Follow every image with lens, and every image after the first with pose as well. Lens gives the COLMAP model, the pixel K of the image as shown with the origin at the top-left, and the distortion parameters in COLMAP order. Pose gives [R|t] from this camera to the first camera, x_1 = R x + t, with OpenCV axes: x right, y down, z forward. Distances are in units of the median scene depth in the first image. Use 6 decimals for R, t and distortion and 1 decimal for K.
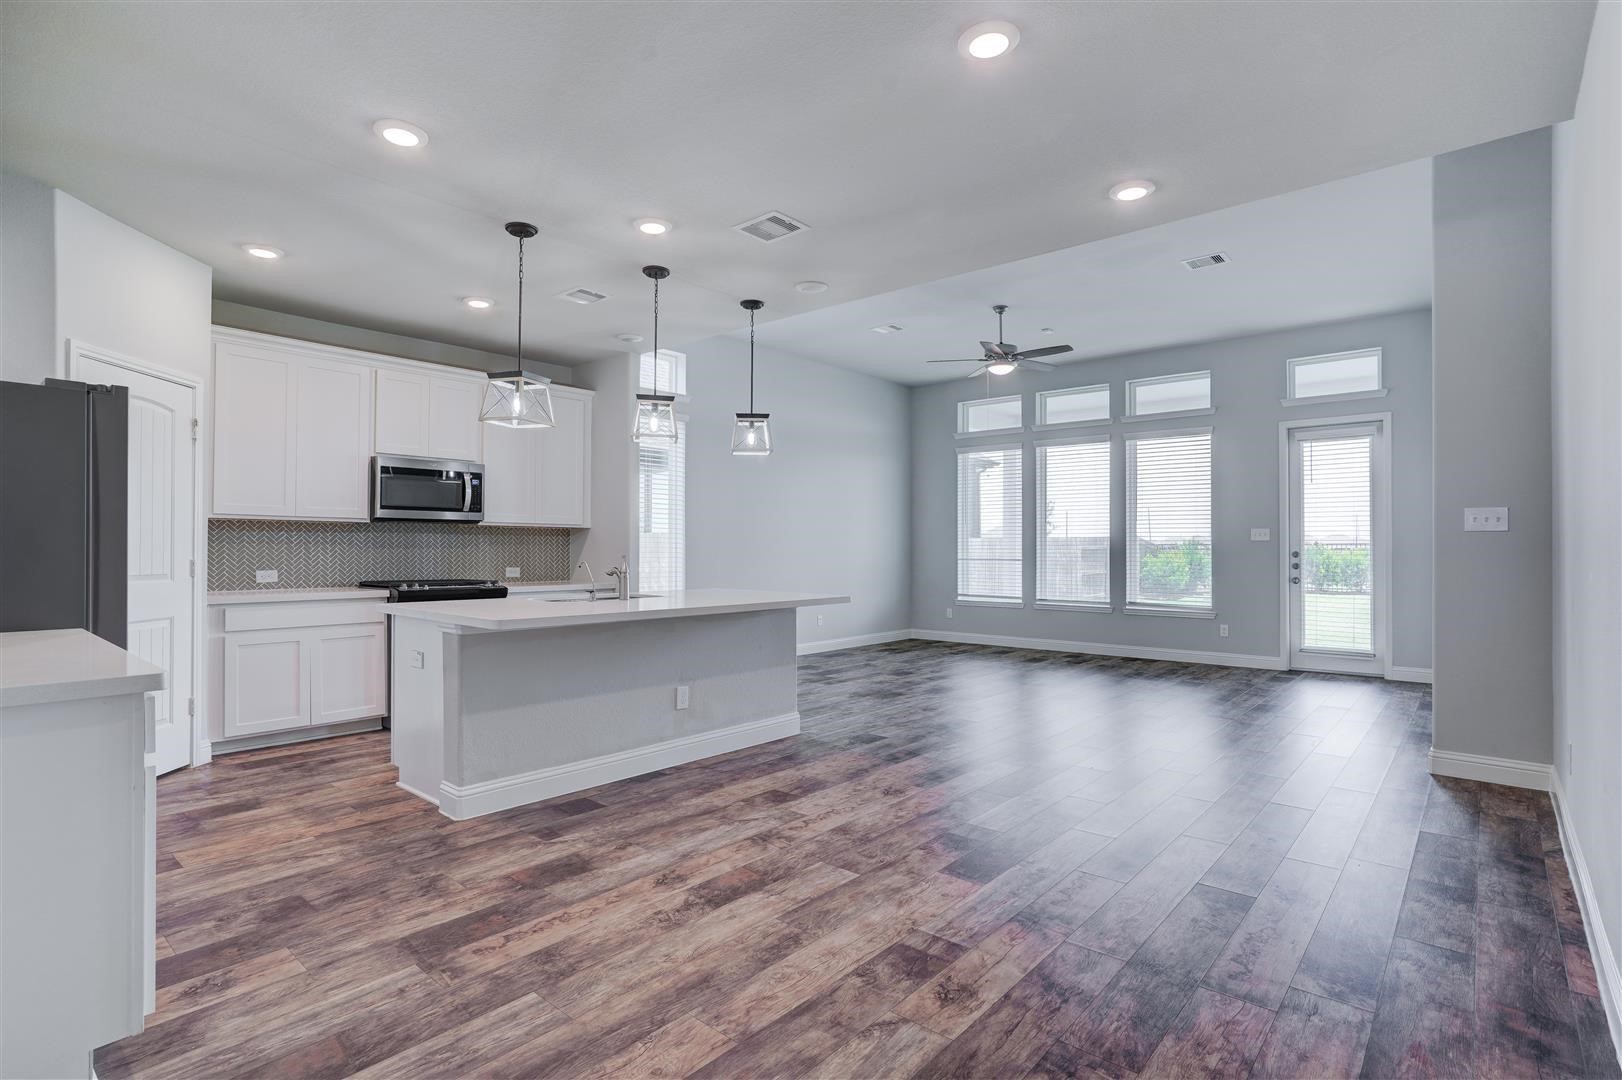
lens RADIAL K [[794.0, 0, 825.2], [0, 794.0, 544.8], [0, 0, 1]] dist [-0.024660, 0.011465]
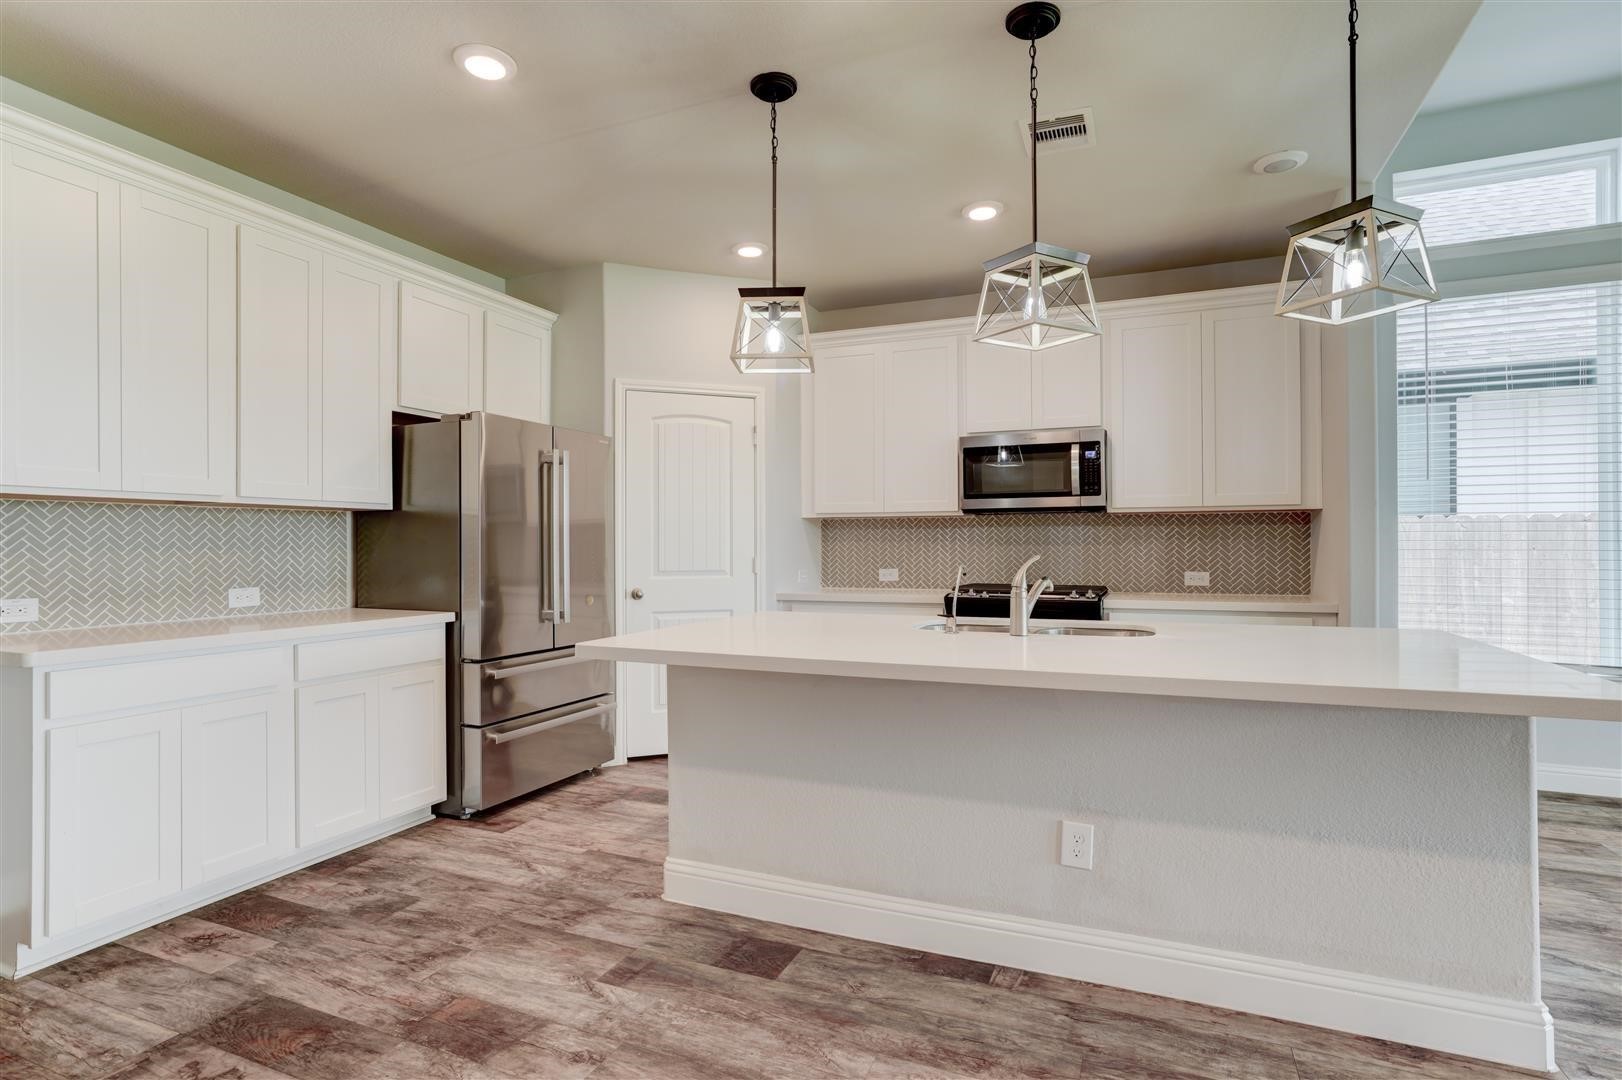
lens RADIAL K [[794.0, 0, 809.5], [0, 794.0, 544.4], [0, 0, 1]] dist [-0.024660, 0.011465]
pose [[0.285029, -0.007967, -0.958486, 0.339295], [0.009933, 0.999936, -0.005357, 0.009815], [0.958467, -0.007994, 0.285090, 0.973464]]
